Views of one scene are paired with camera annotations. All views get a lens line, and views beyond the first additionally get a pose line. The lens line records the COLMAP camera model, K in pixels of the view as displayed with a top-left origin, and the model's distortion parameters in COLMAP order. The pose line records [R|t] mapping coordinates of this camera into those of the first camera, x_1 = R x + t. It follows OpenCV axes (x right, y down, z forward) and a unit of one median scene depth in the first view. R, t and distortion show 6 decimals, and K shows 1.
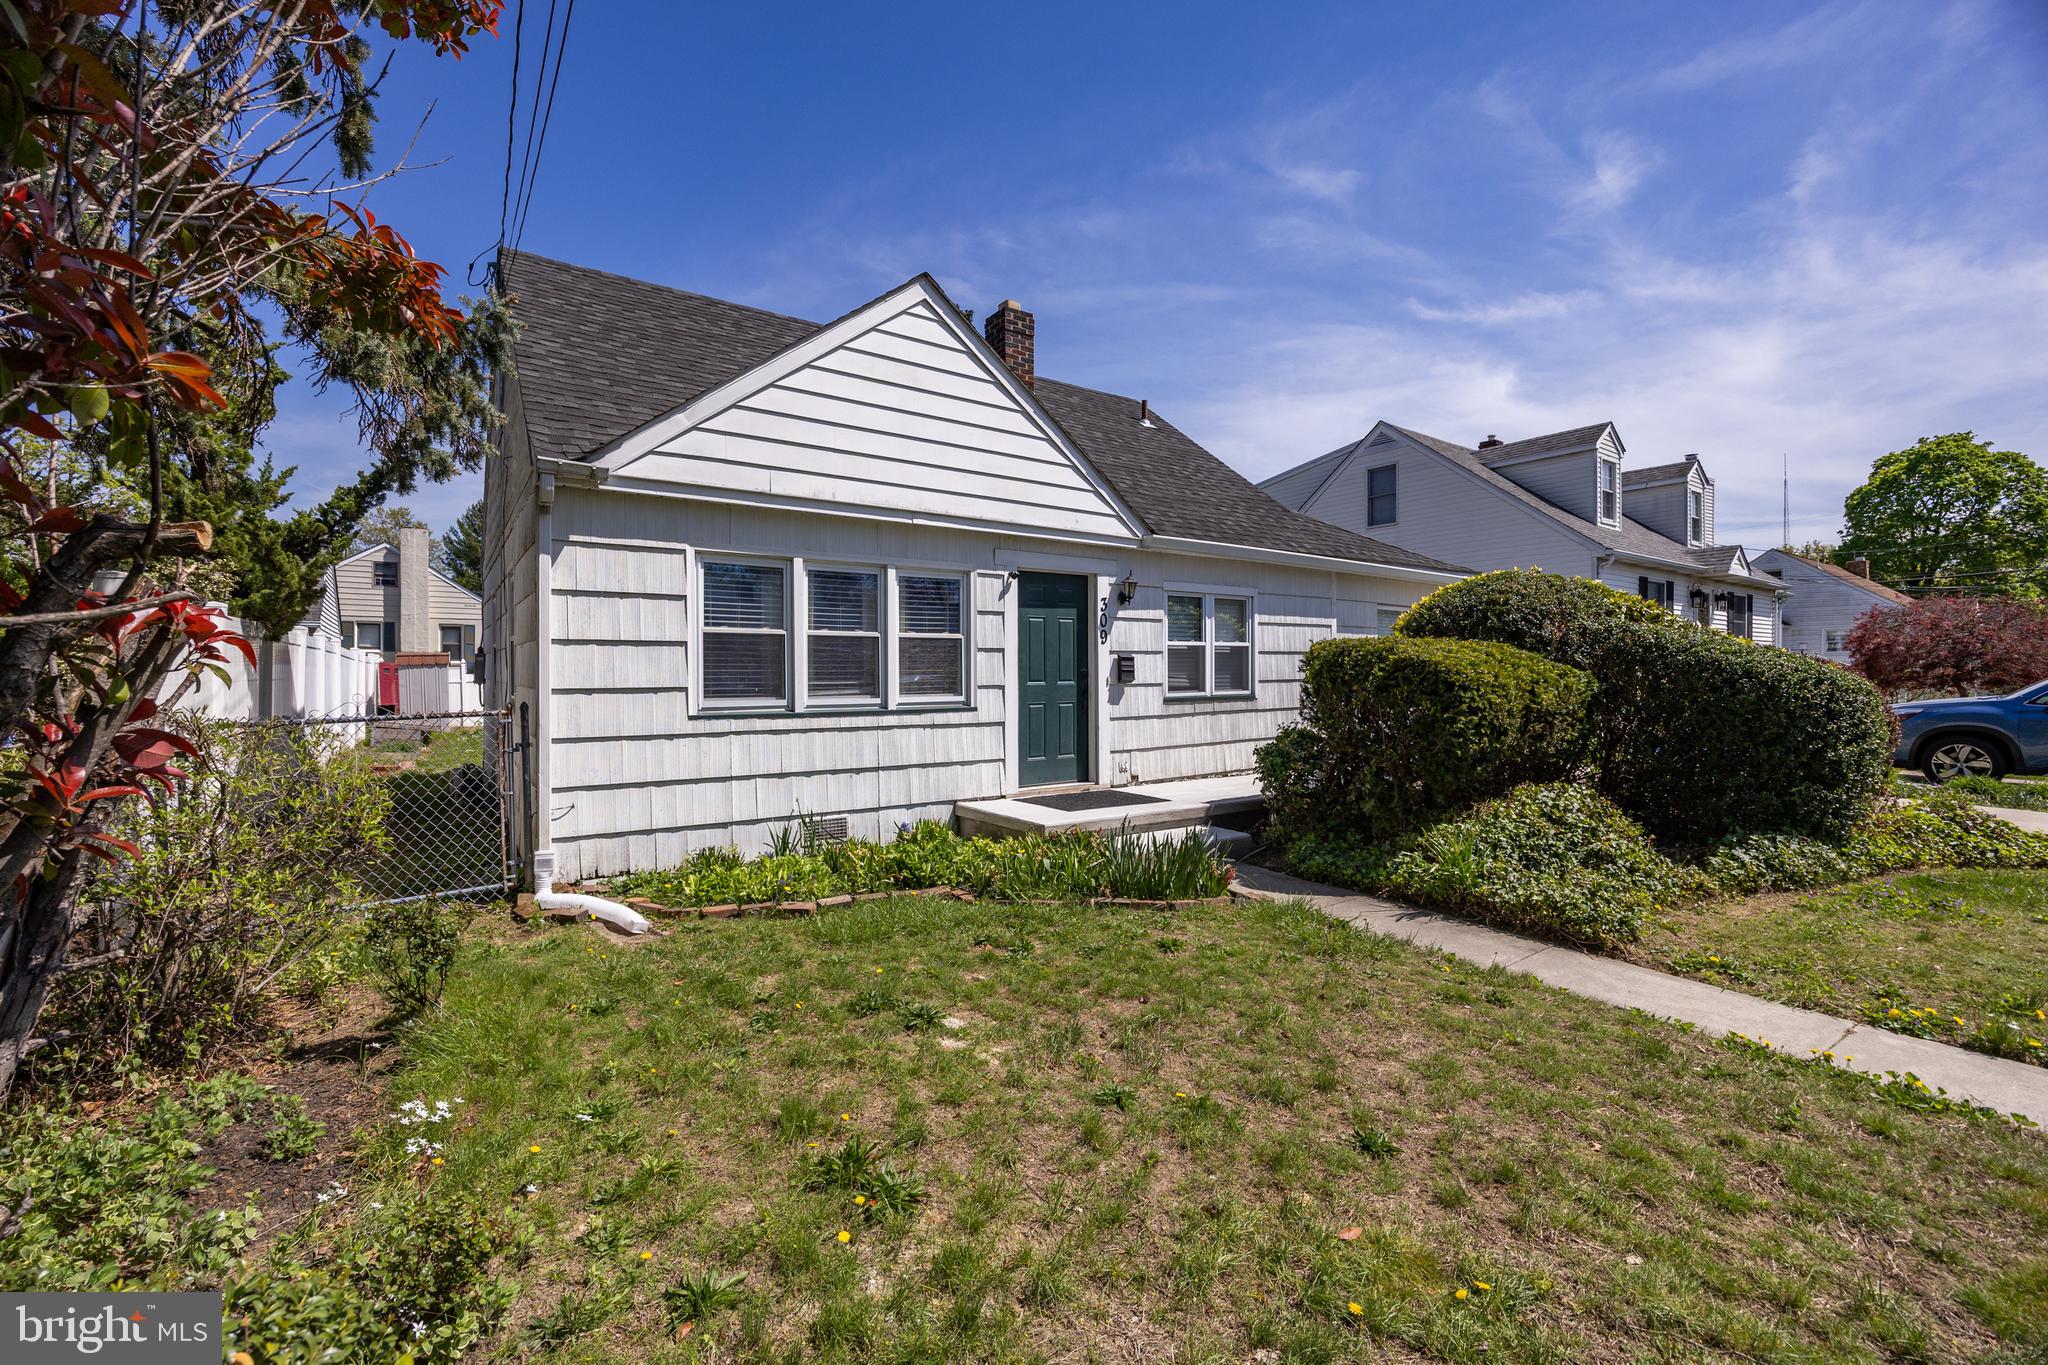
lens RADIAL K [[855.0, 0, 1024.0], [0, 855.0, 682.5], [0, 0, 1]] dist [0.000766, 0.000023]
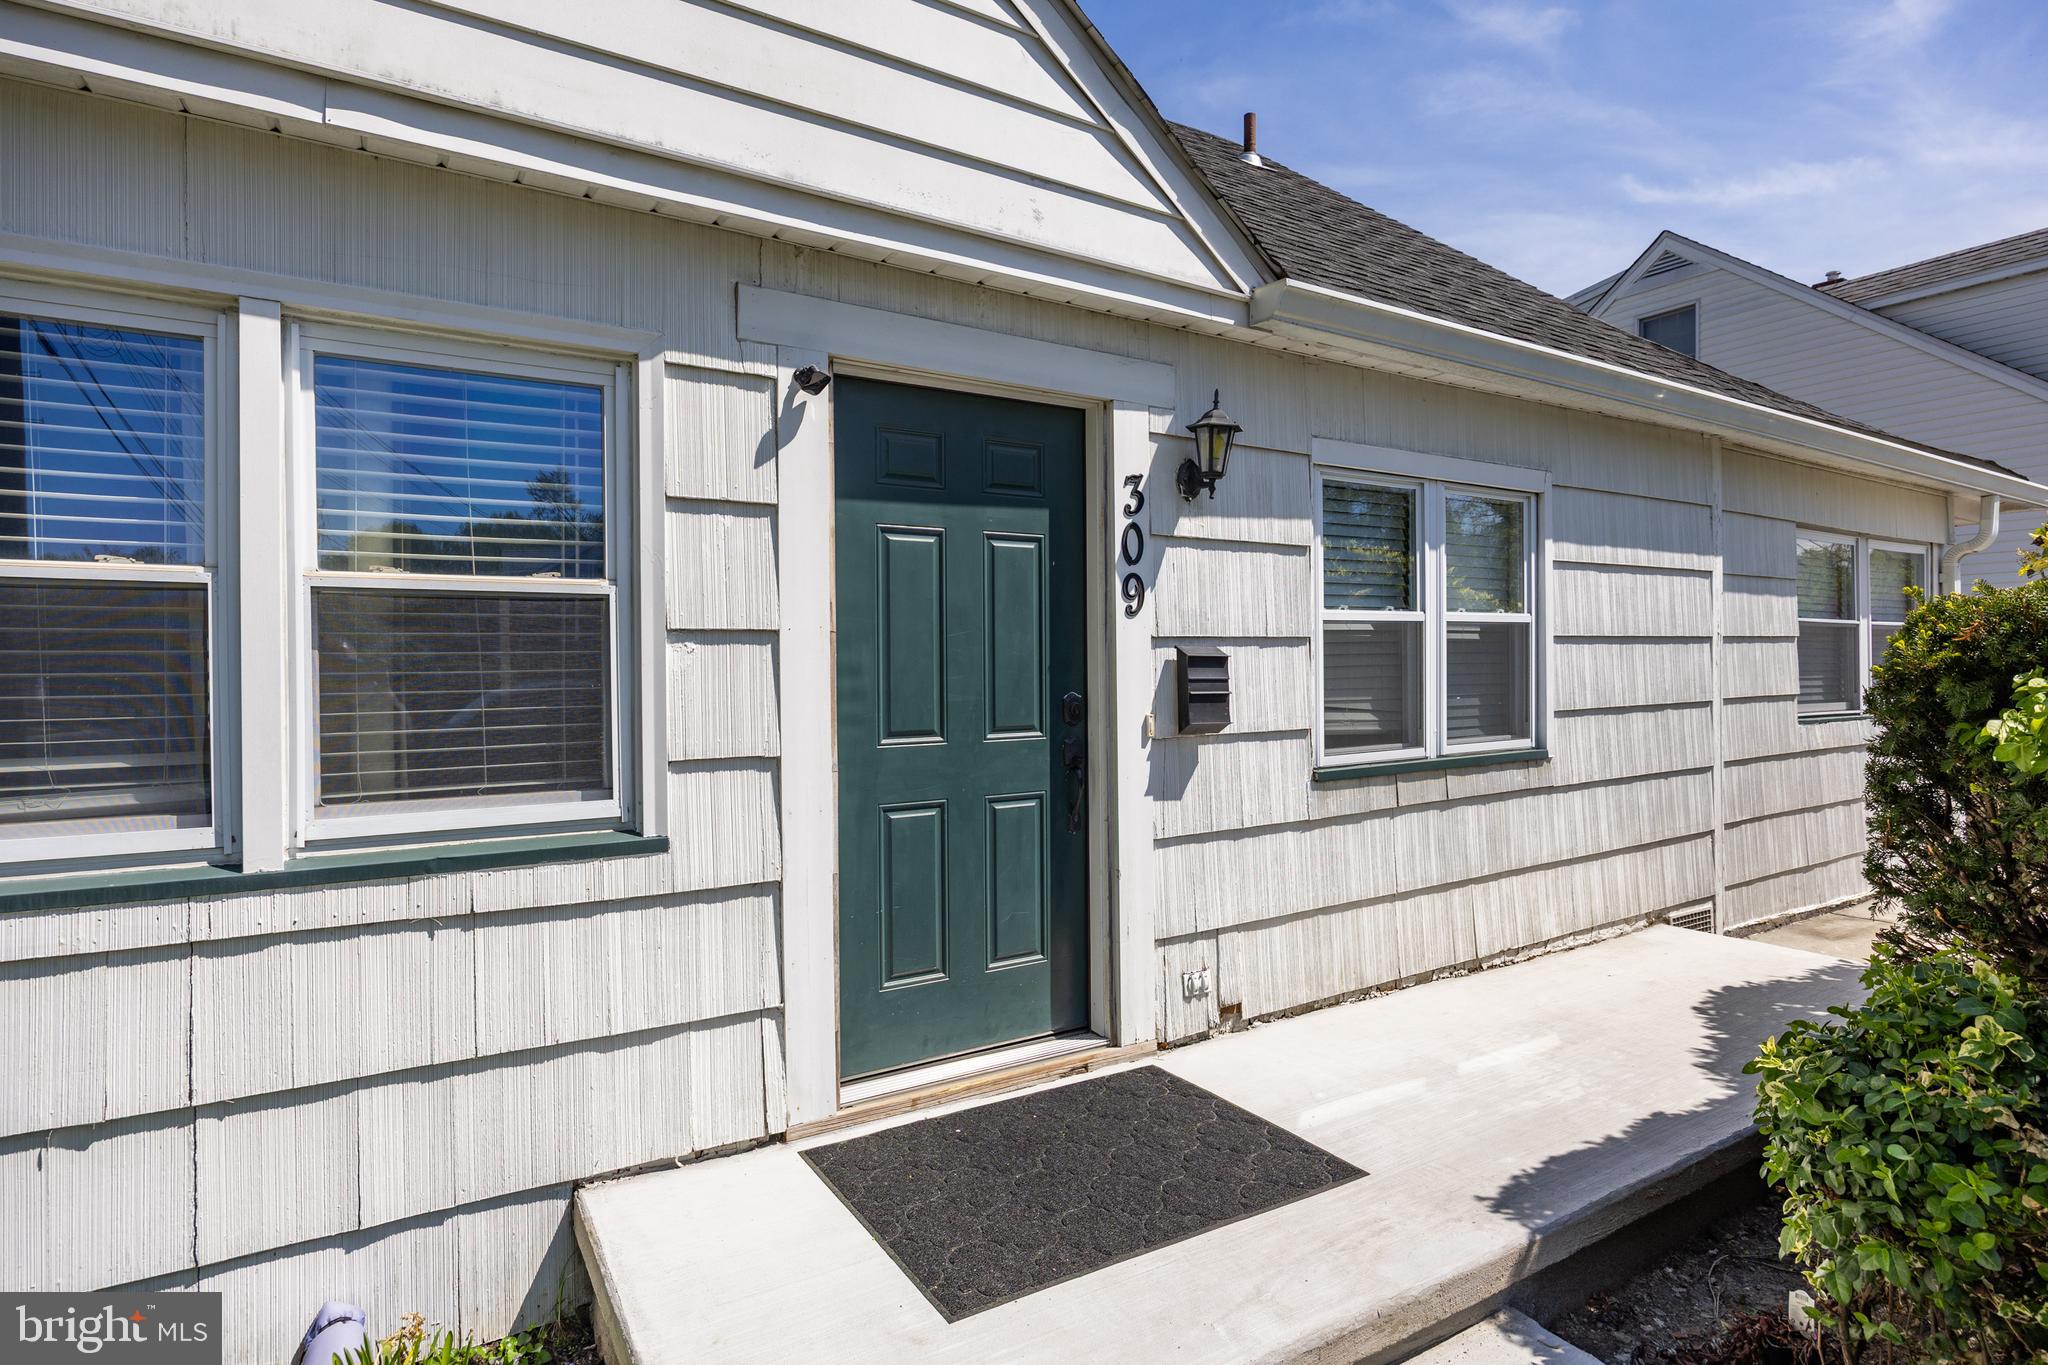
lens RADIAL K [[1062.9, 0, 1024.0], [0, 1062.9, 682.5], [0, 0, 1]] dist [0.001585, -0.000495]
pose [[0.998030, -0.003281, -0.062654, 0.077227], [0.003510, 0.999988, 0.003548, -0.021299], [0.062641, -0.003761, 0.998029, 0.594460]]
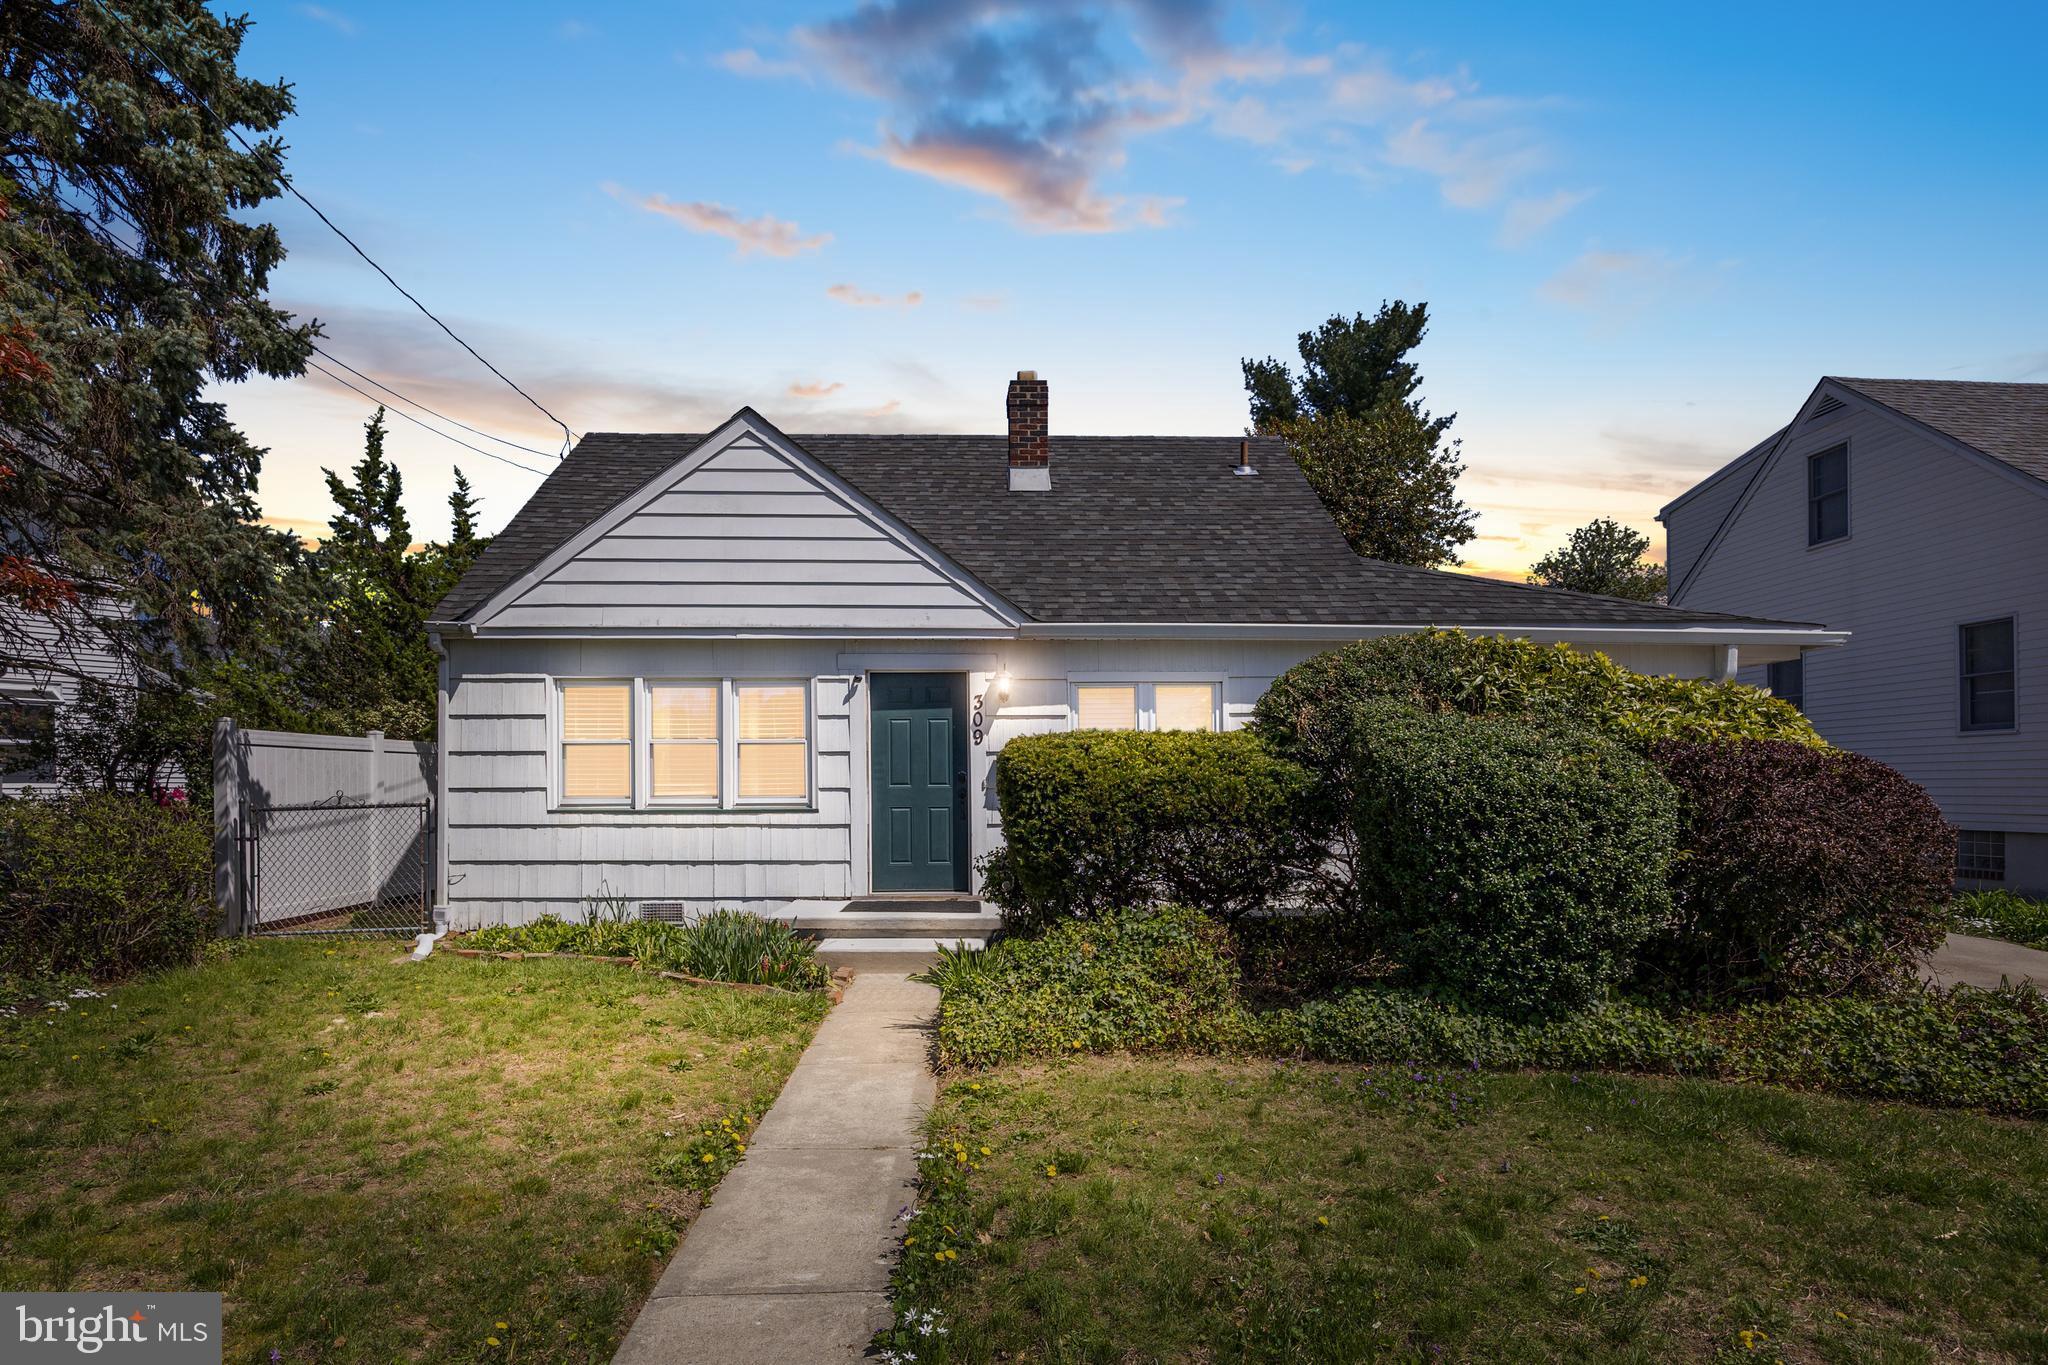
lens RADIAL K [[1052.9, 0, 1020.0], [0, 1052.9, 786.4], [0, 0, 1]] dist [-0.015551, 0.000081]
pose [[0.838799, 0.003450, -0.544430, 0.761023], [-0.004640, 0.999989, -0.000813, 0.001419], [0.544422, 0.003208, 0.838806, 0.061760]]
